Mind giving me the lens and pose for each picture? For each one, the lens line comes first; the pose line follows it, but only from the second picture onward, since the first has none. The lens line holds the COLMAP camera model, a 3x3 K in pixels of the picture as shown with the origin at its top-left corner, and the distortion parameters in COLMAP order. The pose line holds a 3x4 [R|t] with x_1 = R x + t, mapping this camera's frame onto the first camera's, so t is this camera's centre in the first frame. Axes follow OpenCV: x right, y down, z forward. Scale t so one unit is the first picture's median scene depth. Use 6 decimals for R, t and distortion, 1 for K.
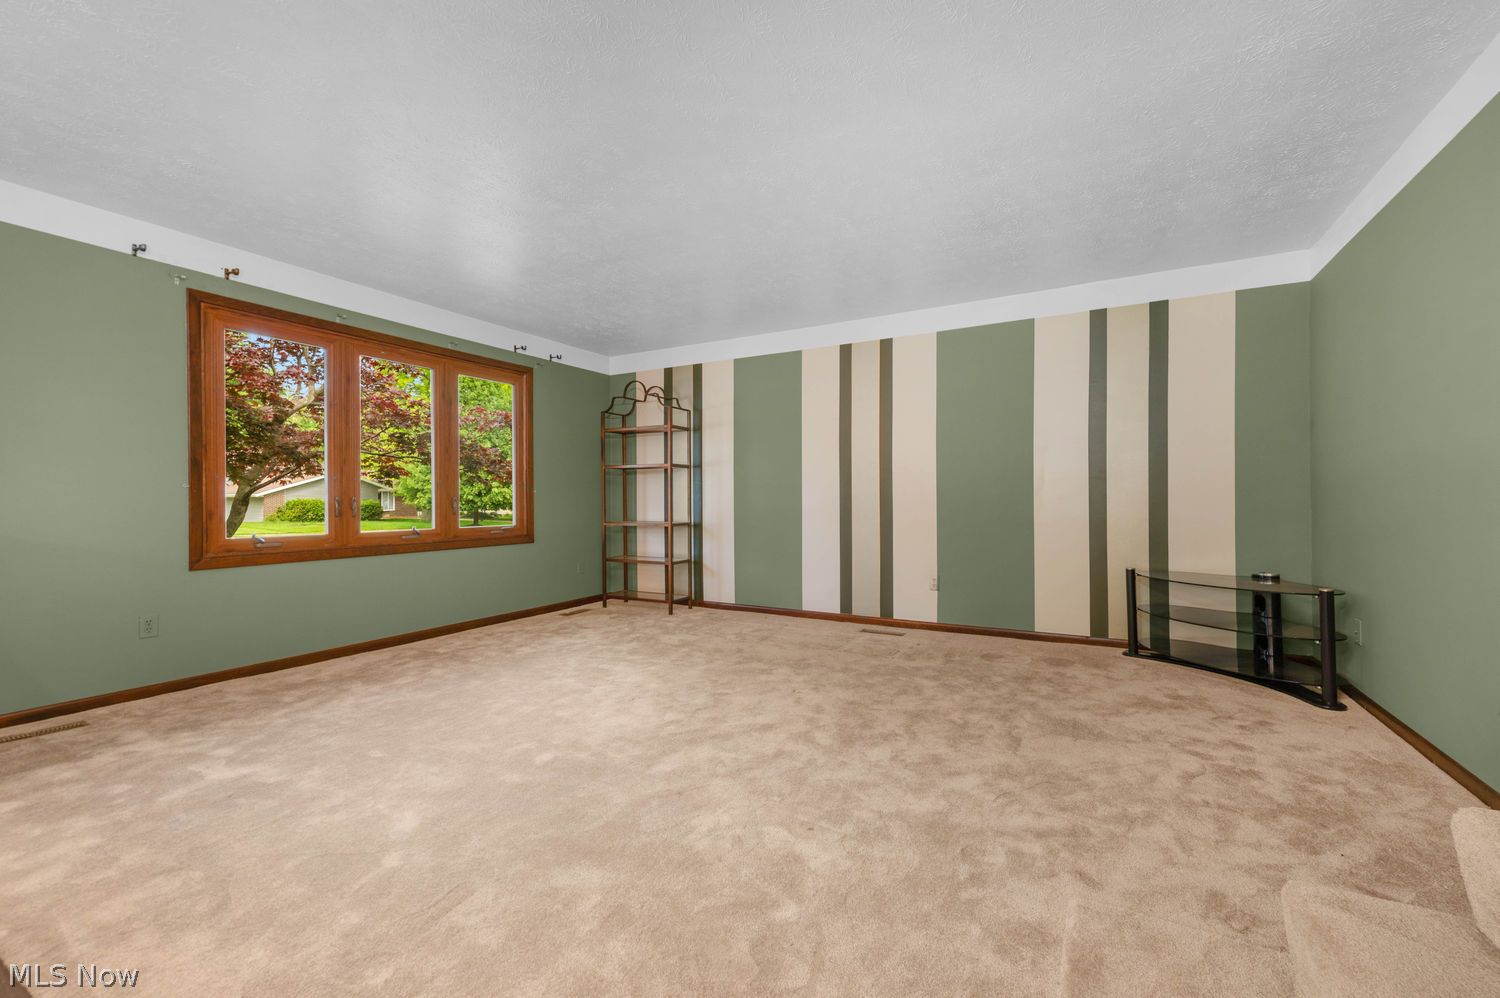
lens RADIAL K [[601.3, 0, 760.8], [0, 601.3, 497.0], [0, 0, 1]] dist [0.019767, -0.002653]
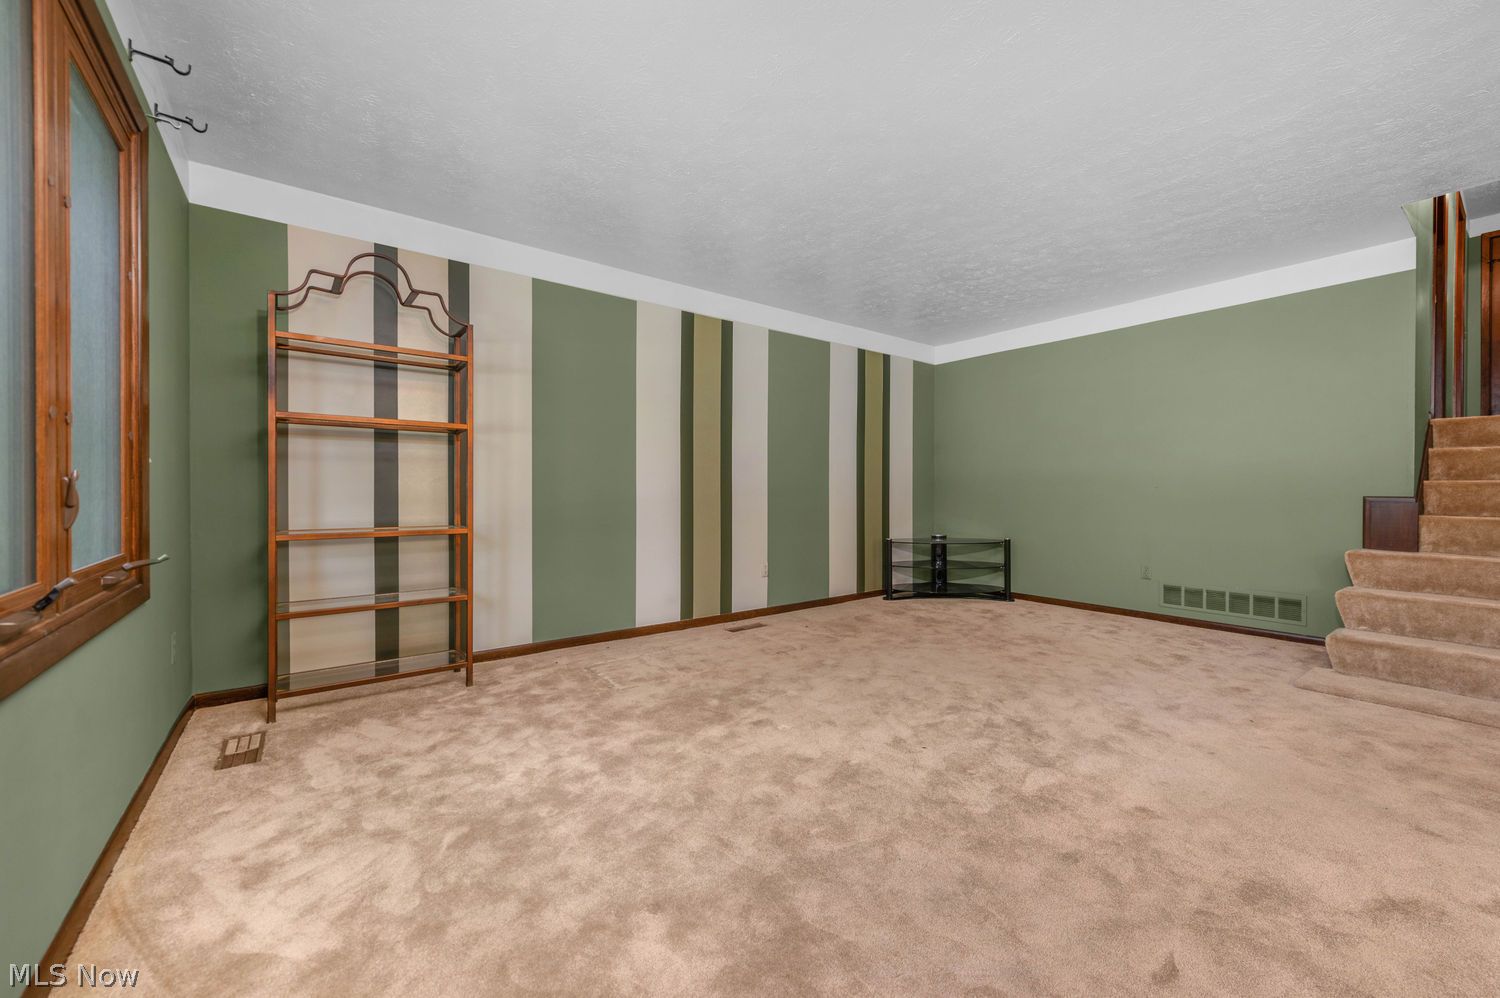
lens RADIAL K [[601.3, 0, 757.1], [0, 601.3, 494.7], [0, 0, 1]] dist [0.019767, -0.002653]
pose [[0.391981, -0.002899, 0.919969, -0.630262], [-0.008255, 0.999944, 0.006668, 0.005525], [-0.919936, -0.010208, 0.391935, 0.564059]]
